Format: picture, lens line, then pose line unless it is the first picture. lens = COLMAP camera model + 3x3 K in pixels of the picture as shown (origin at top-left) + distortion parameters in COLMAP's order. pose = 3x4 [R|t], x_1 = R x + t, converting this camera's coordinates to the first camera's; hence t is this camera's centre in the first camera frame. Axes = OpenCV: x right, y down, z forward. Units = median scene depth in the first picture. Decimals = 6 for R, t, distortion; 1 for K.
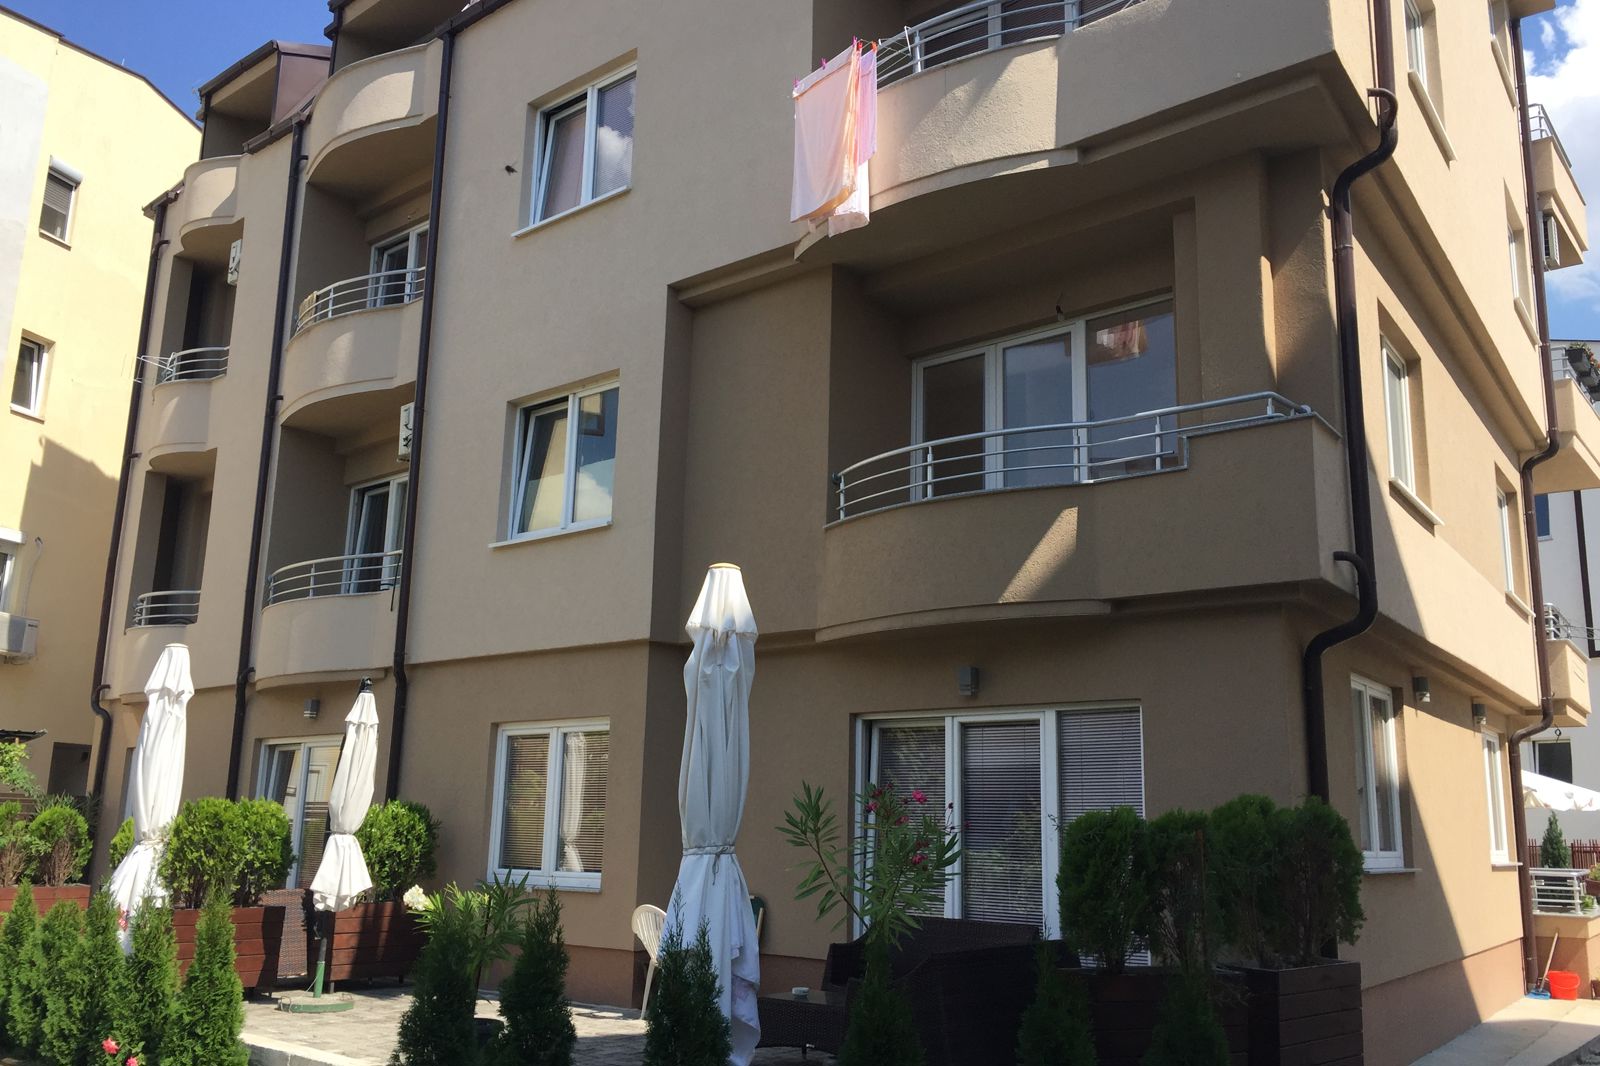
lens RADIAL K [[1409.1, 0, 795.9], [0, 1409.1, 516.2], [0, 0, 1]] dist [0.099598, -0.148498]
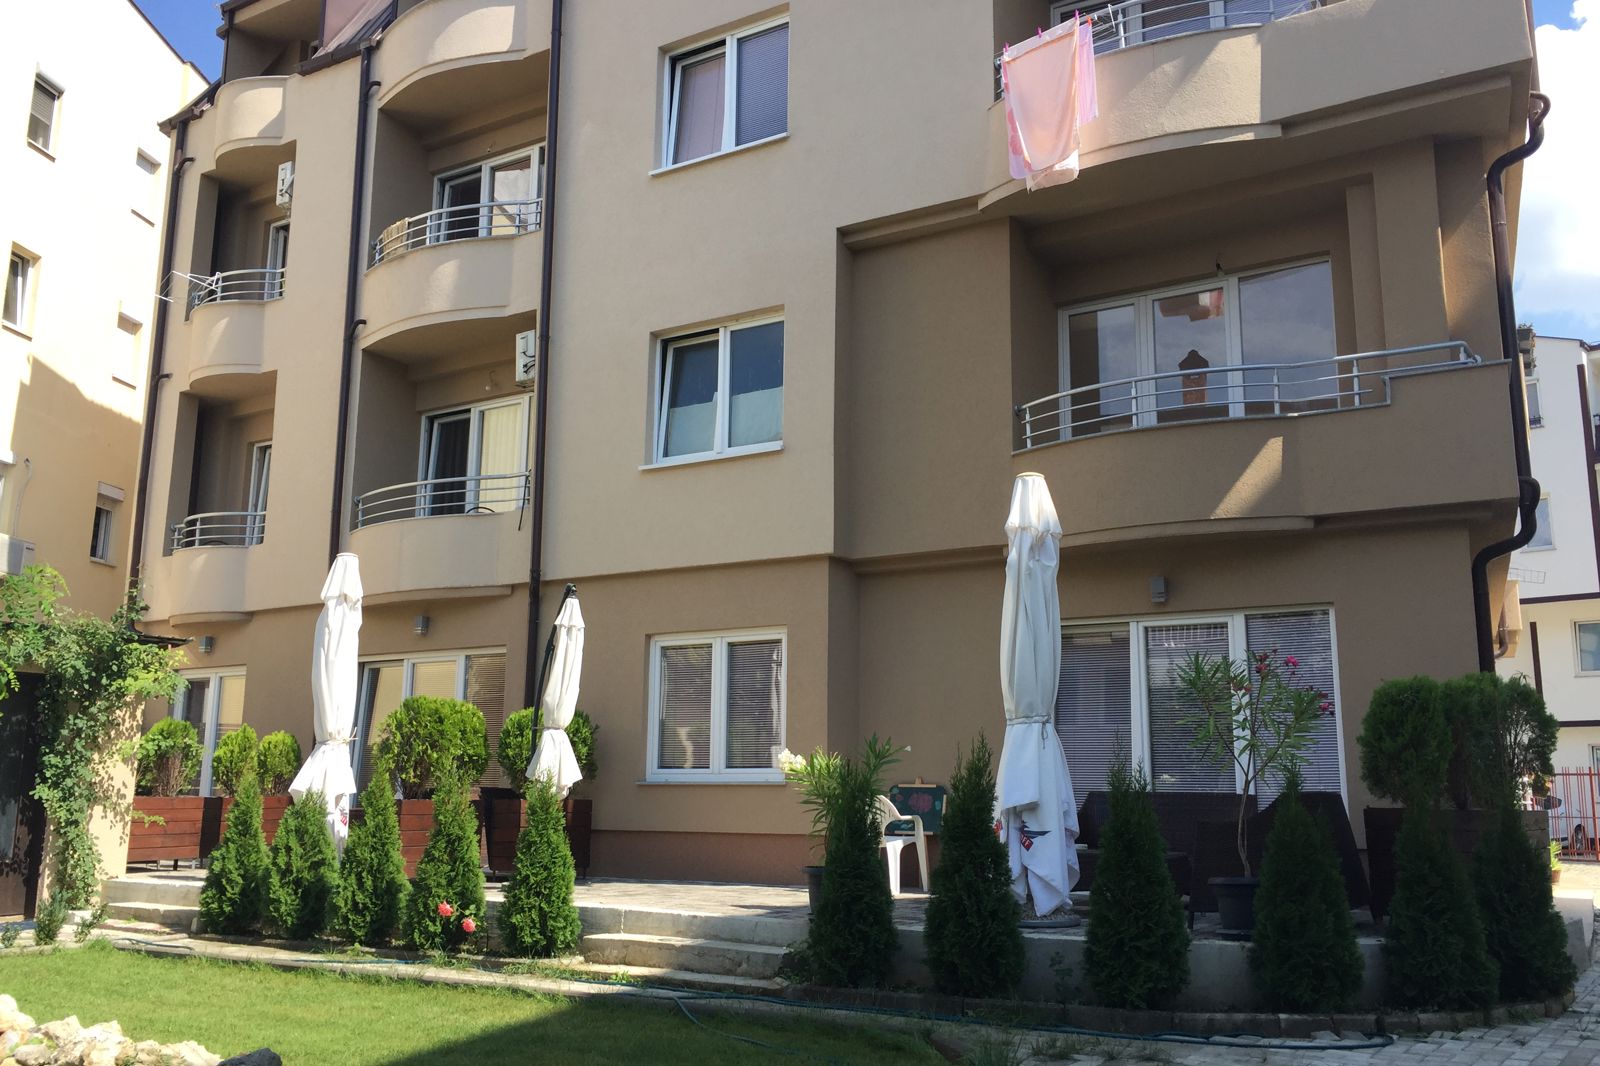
lens RADIAL K [[1409.1, 0, 795.9], [0, 1409.1, 516.2], [0, 0, 1]] dist [0.099598, -0.148498]
pose [[0.986551, 0.022573, 0.161888, -0.286629], [-0.026144, 0.999459, 0.019966, 0.034513], [-0.161350, -0.023930, 0.986607, -0.062380]]
